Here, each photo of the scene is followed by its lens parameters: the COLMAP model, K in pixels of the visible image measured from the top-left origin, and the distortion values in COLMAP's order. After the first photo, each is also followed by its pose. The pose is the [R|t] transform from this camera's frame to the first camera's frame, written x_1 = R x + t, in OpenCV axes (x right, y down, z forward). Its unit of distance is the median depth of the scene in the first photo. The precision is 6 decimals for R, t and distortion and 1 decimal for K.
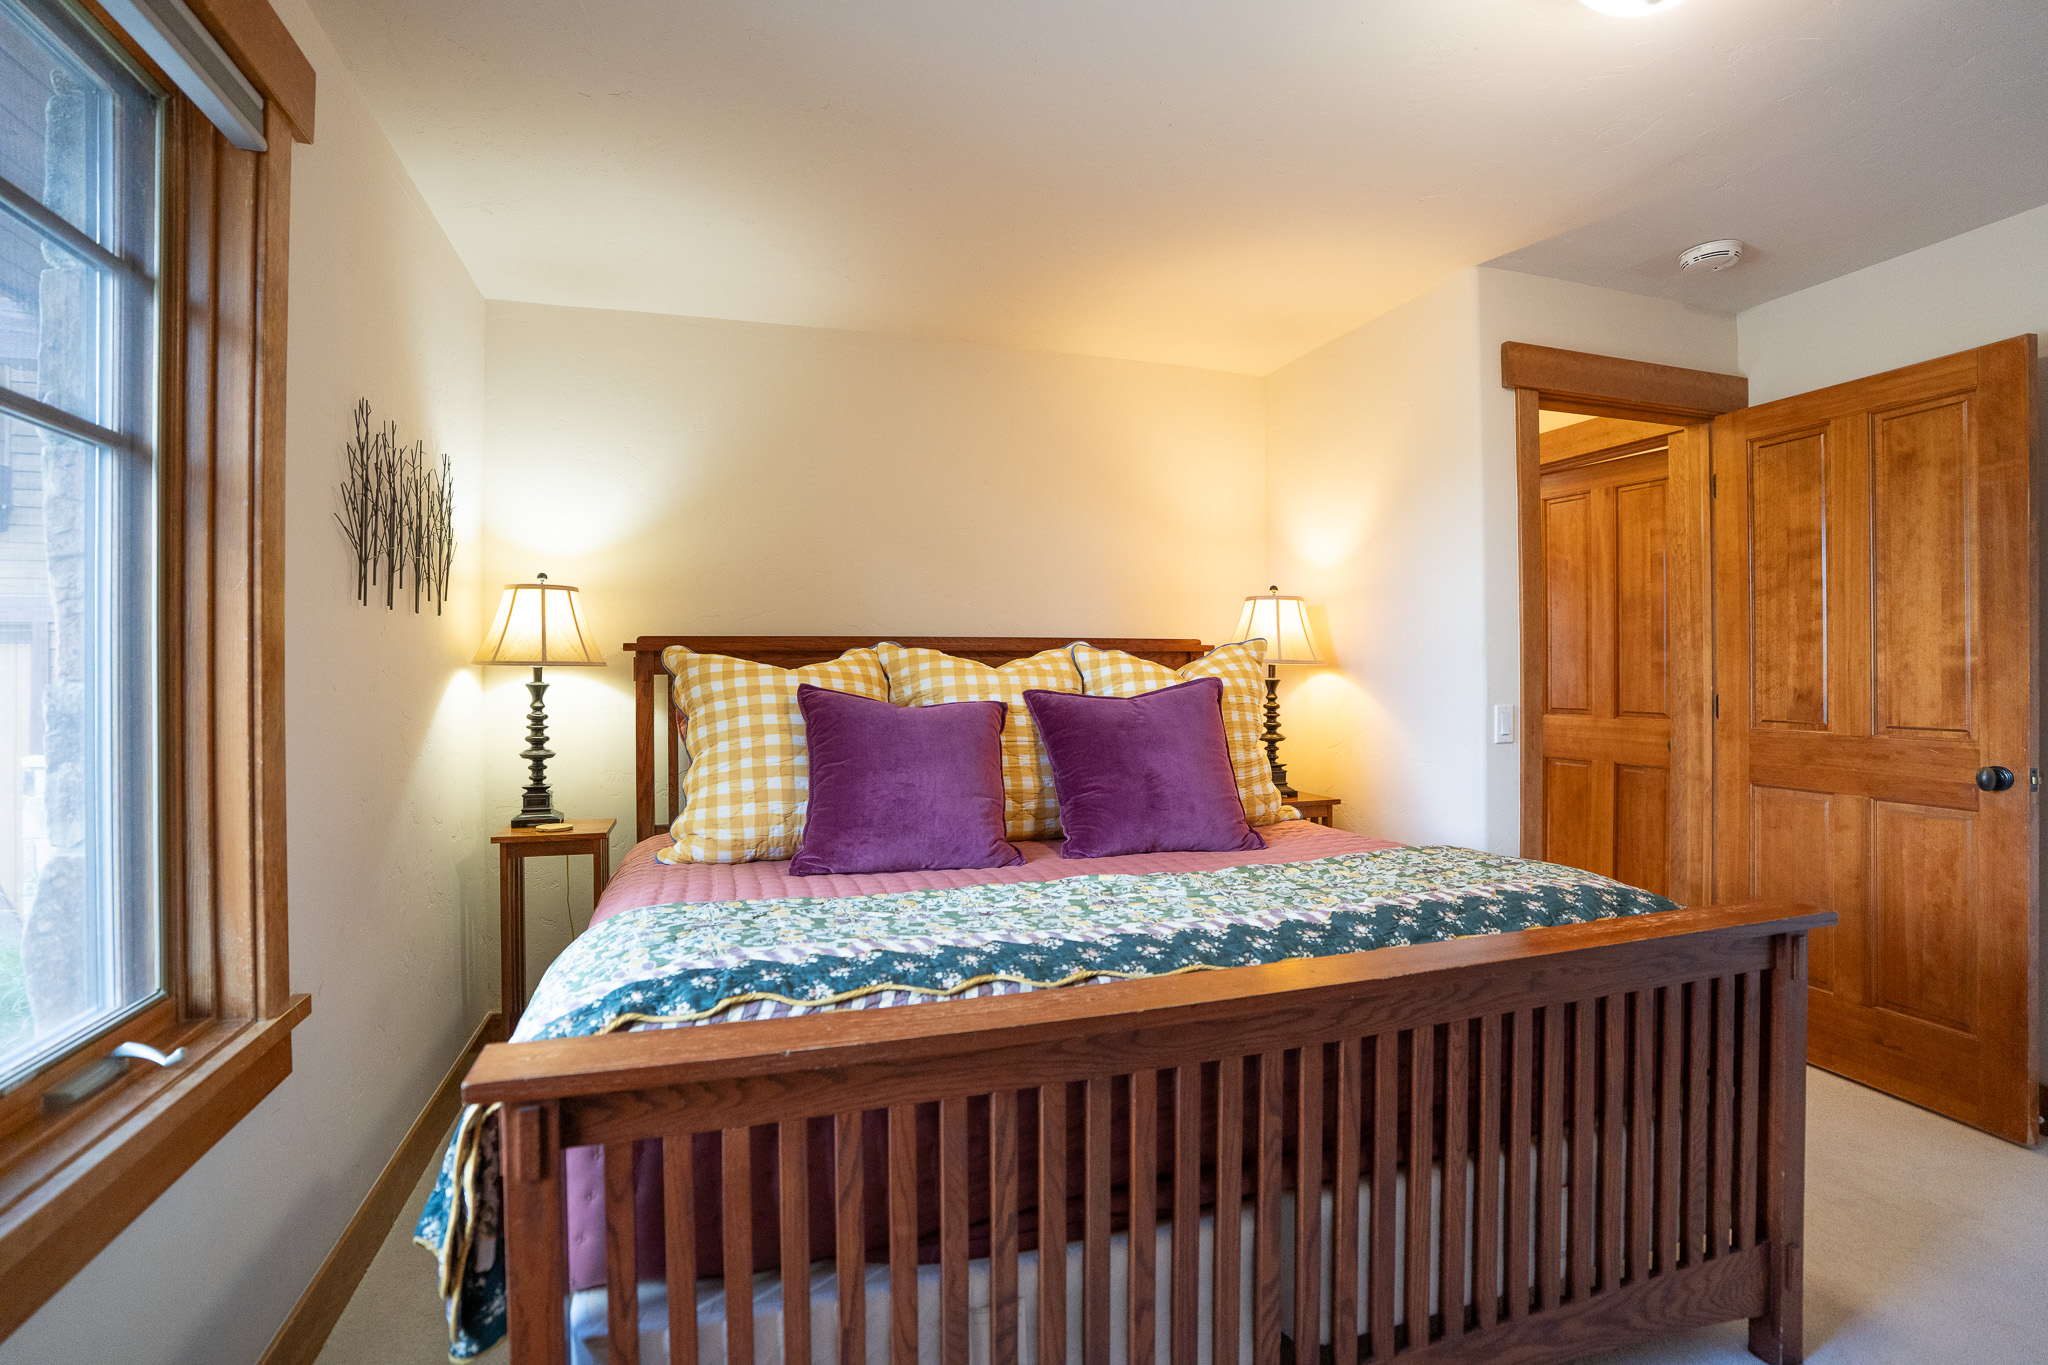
lens RADIAL K [[944.0, 0, 1024.0], [0, 944.0, 682.5], [0, 0, 1]] dist [-0.038652, 0.017601]
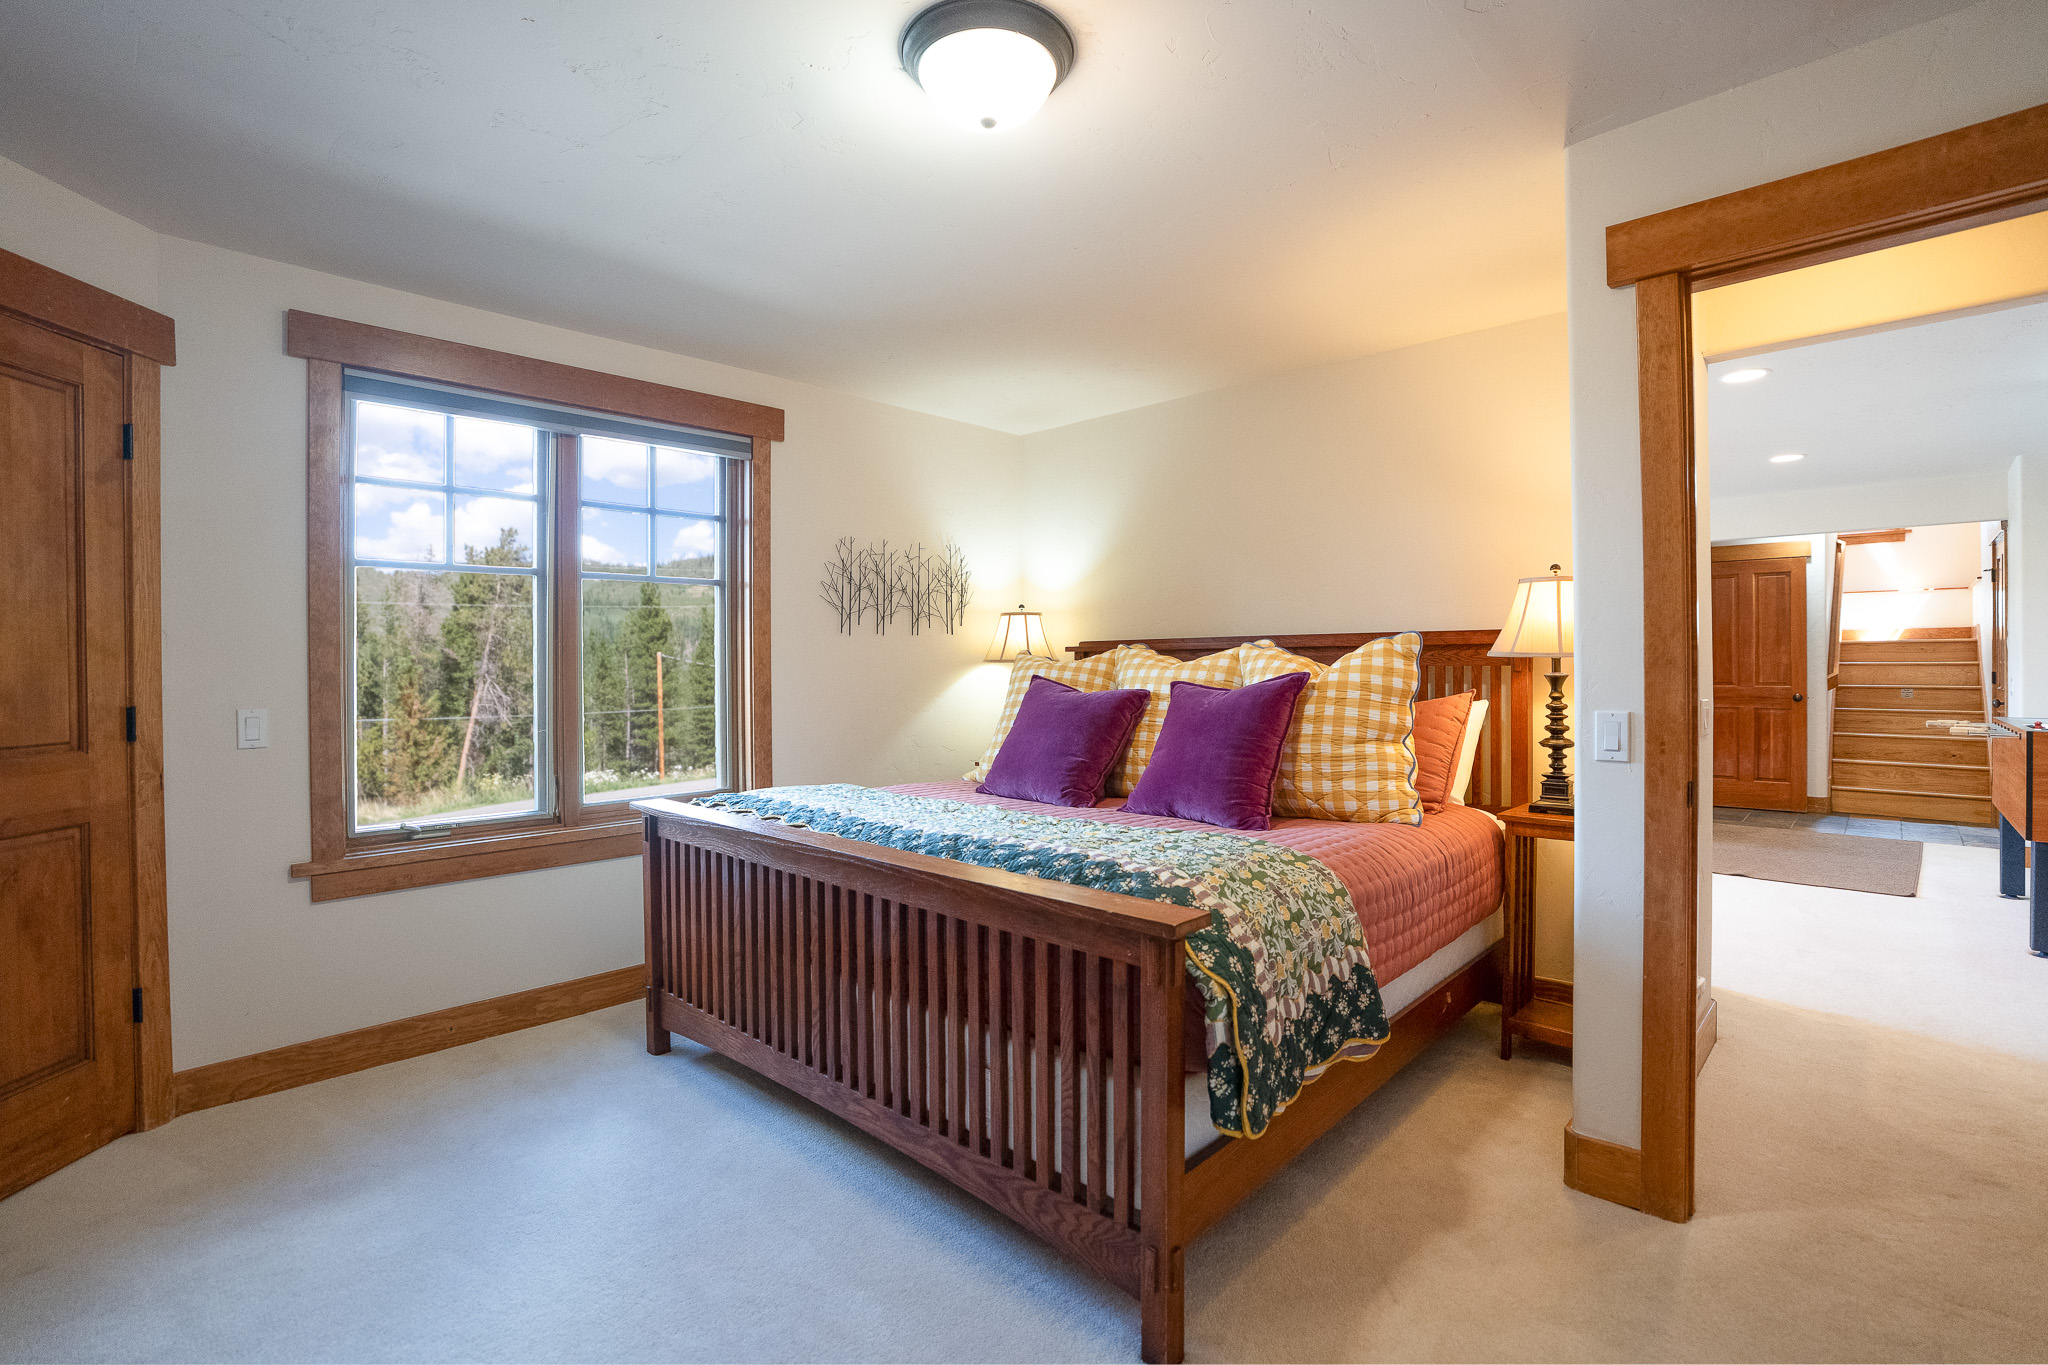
lens RADIAL K [[922.5, 0, 1016.9], [0, 922.5, 658.8], [0, 0, 1]] dist [-0.063027, 0.022249]
pose [[0.453325, -0.008025, -0.891309, 0.766811], [-0.005505, 0.999915, -0.011802, -0.005061], [0.891329, 0.010256, 0.453242, 0.201601]]
